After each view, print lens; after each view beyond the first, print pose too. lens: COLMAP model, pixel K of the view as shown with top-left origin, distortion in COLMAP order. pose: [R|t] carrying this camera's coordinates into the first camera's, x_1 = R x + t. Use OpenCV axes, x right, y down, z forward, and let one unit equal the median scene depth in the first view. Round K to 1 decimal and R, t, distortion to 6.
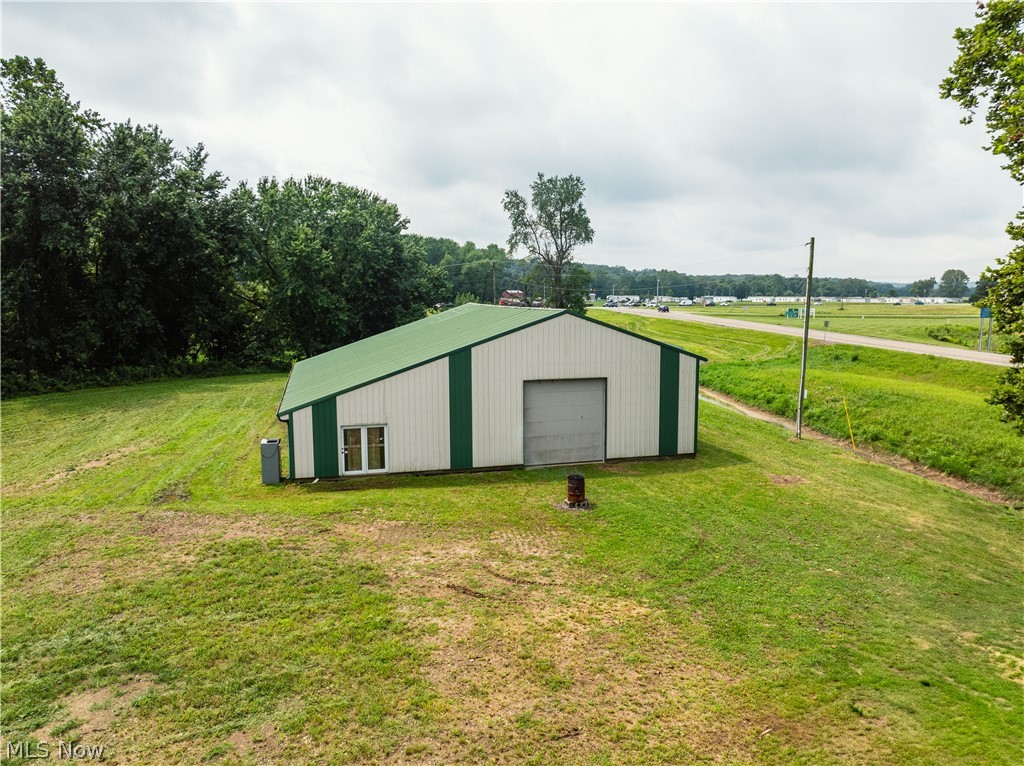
lens RADIAL K [[719.6, 0, 513.7], [0, 719.6, 381.5], [0, 0, 1]] dist [-0.049674, 0.021601]
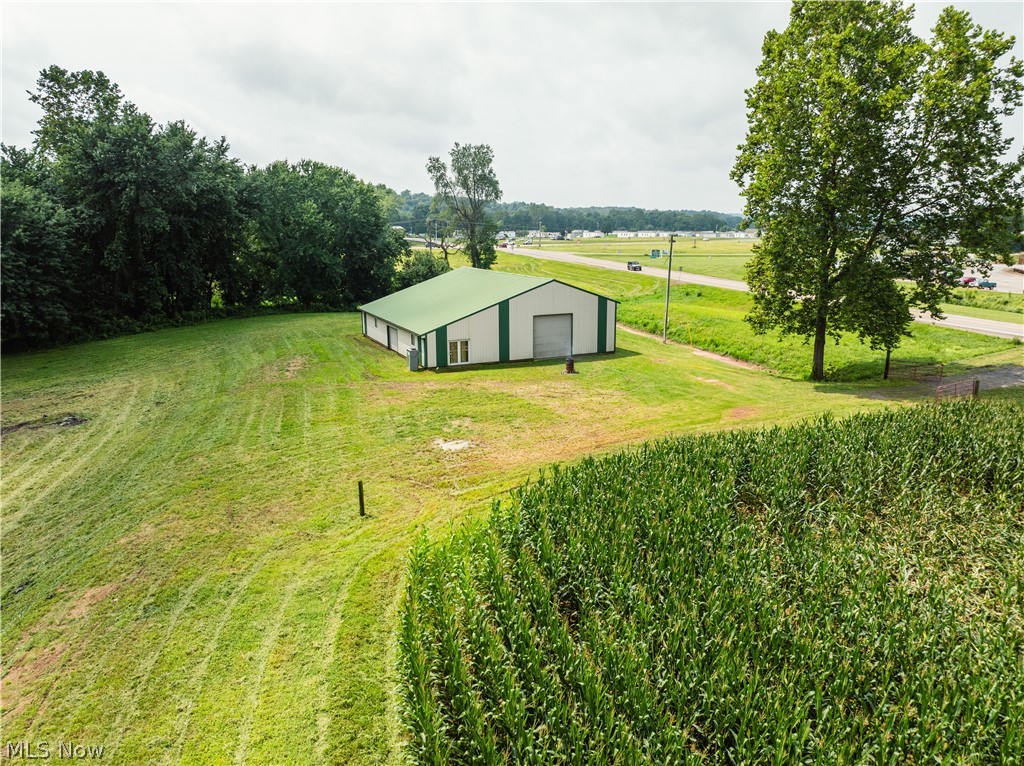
lens RADIAL K [[719.6, 0, 517.7], [0, 719.6, 382.1], [0, 0, 1]] dist [-0.049674, 0.021601]
pose [[0.982249, -0.039102, 0.183458, -0.258488], [0.021452, 0.995031, 0.097227, -0.008291], [-0.186349, -0.091566, 0.978208, -0.612378]]
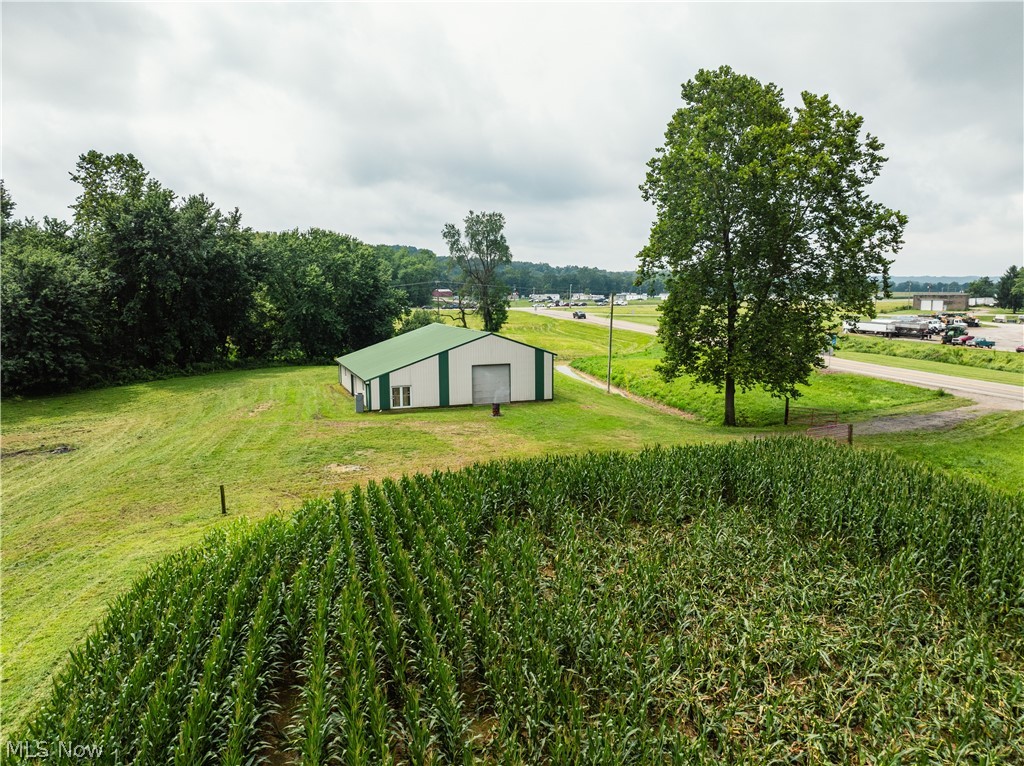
lens RADIAL K [[719.6, 0, 519.0], [0, 719.6, 386.6], [0, 0, 1]] dist [-0.049674, 0.021601]
pose [[0.994082, -0.015531, 0.107512, -0.052456], [0.013885, 0.999775, 0.016038, 0.019543], [-0.107737, -0.014450, 0.994074, -0.777335]]
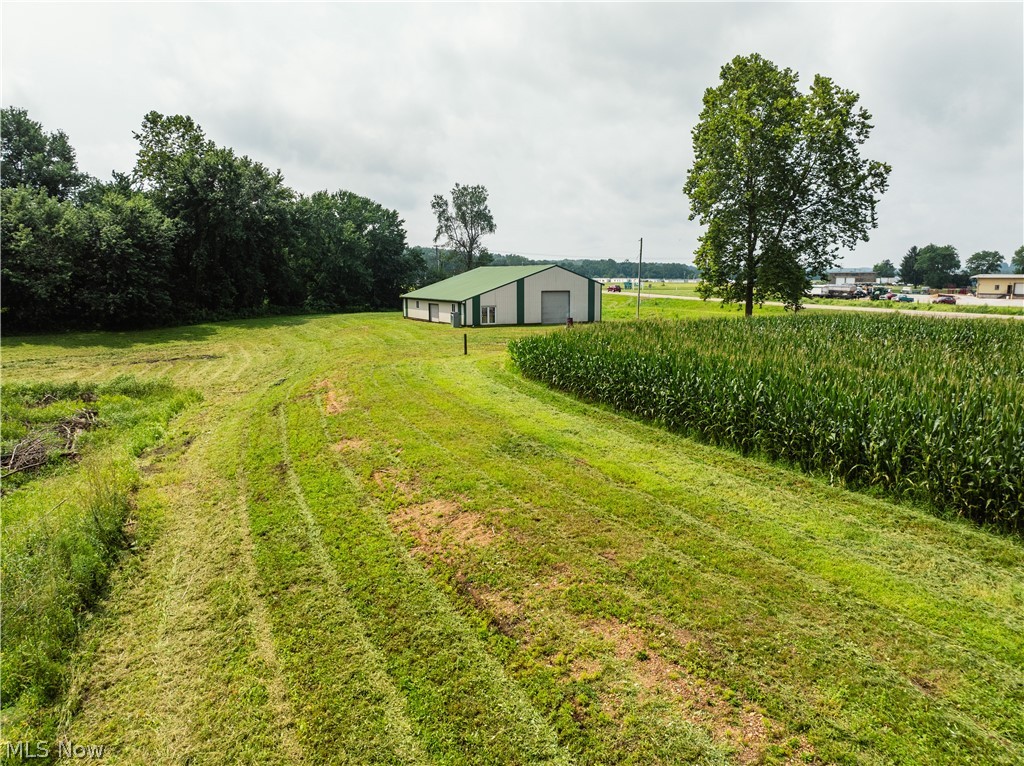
lens RADIAL K [[719.6, 0, 519.1], [0, 719.6, 384.7], [0, 0, 1]] dist [-0.049674, 0.021601]
pose [[0.974341, -0.031652, 0.222842, -0.439952], [0.026012, 0.999264, 0.028201, 0.175606], [-0.223570, -0.021681, 0.974447, -1.044173]]
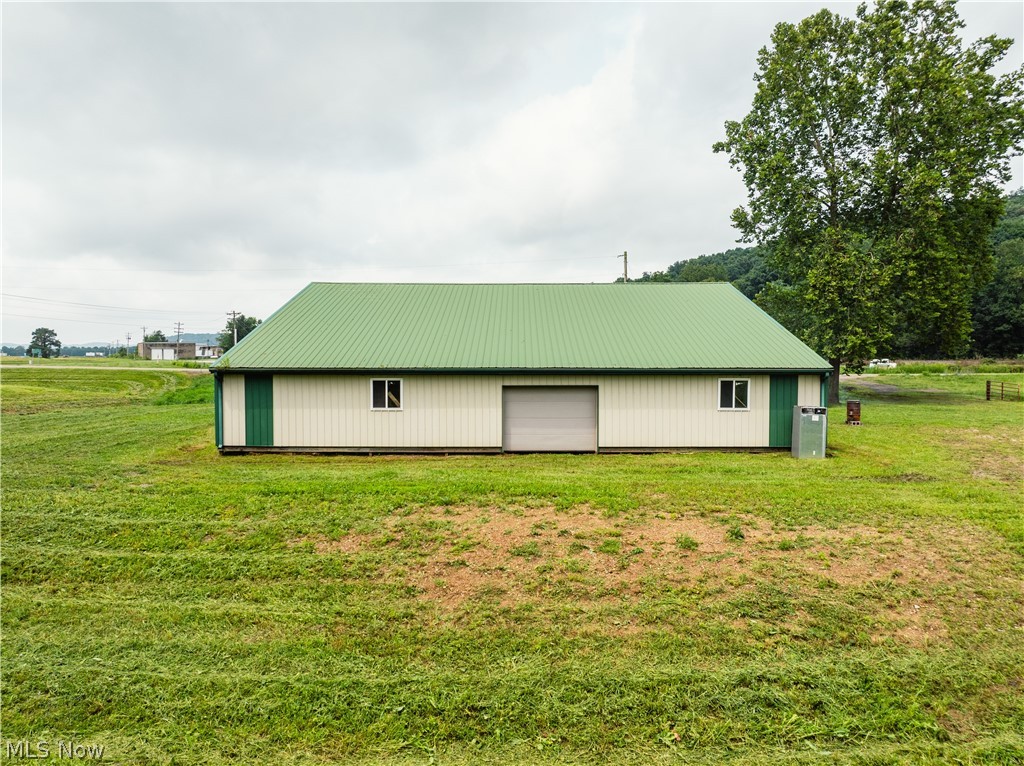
lens RADIAL K [[719.6, 0, 512.3], [0, 719.6, 378.5], [0, 0, 1]] dist [-0.049674, 0.021601]
pose [[0.287640, -0.039479, 0.956924, -0.741158], [0.119198, 0.992857, 0.005132, 0.003875], [-0.950292, 0.112588, 0.290292, 0.675247]]
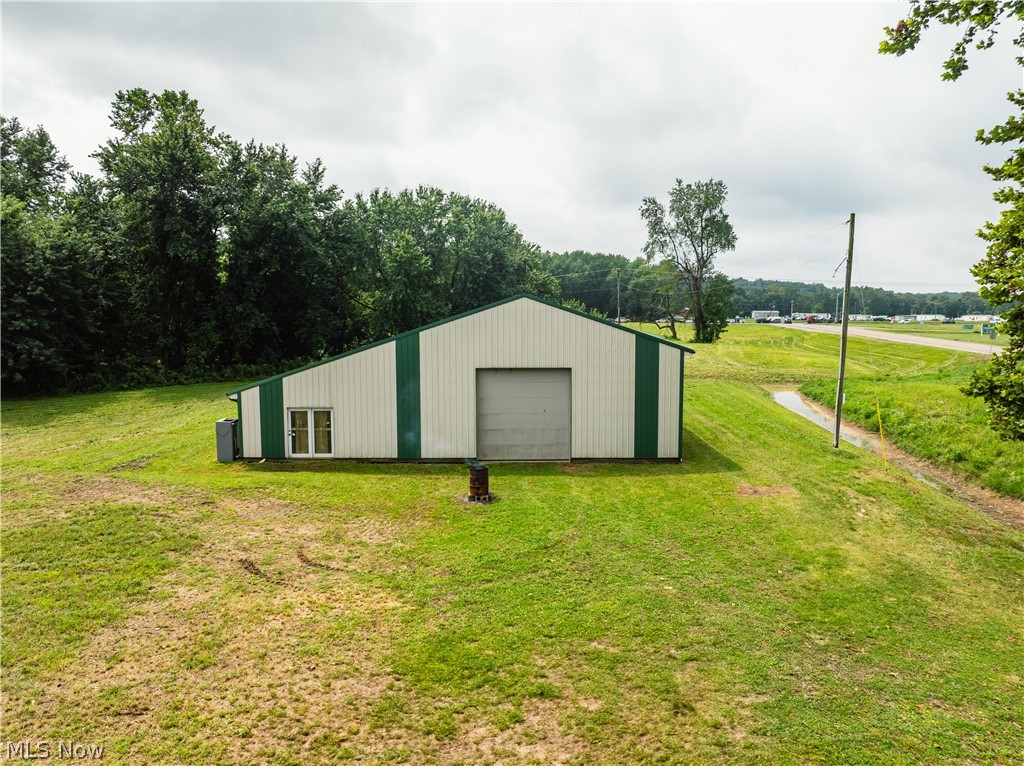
lens RADIAL K [[719.6, 0, 513.9], [0, 719.6, 383.6], [0, 0, 1]] dist [-0.049674, 0.021601]
pose [[0.966060, 0.026087, -0.256996, 0.196662], [-0.032132, 0.999296, -0.019351, 0.022761], [0.256310, 0.026952, 0.966219, 0.068001]]
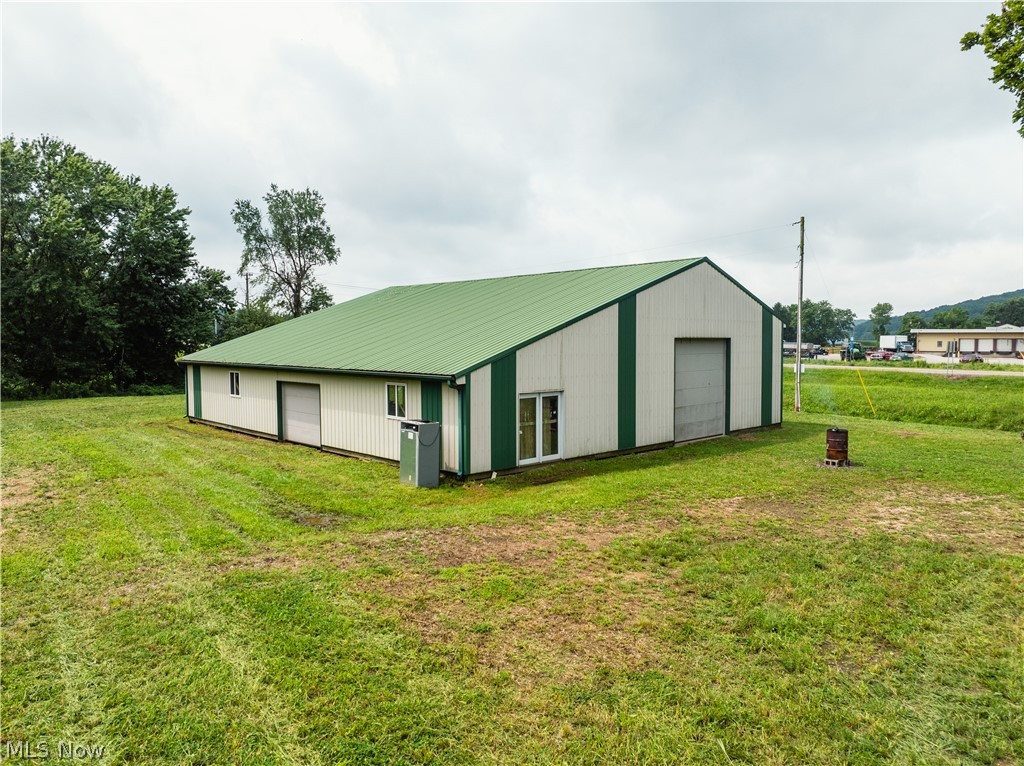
lens RADIAL K [[719.6, 0, 510.8], [0, 719.6, 384.4], [0, 0, 1]] dist [-0.049674, 0.021601]
pose [[0.879240, -0.027531, 0.475583, -0.353942], [0.057244, 0.997201, -0.048104, 0.052390], [-0.472927, 0.069519, 0.878355, 0.237624]]
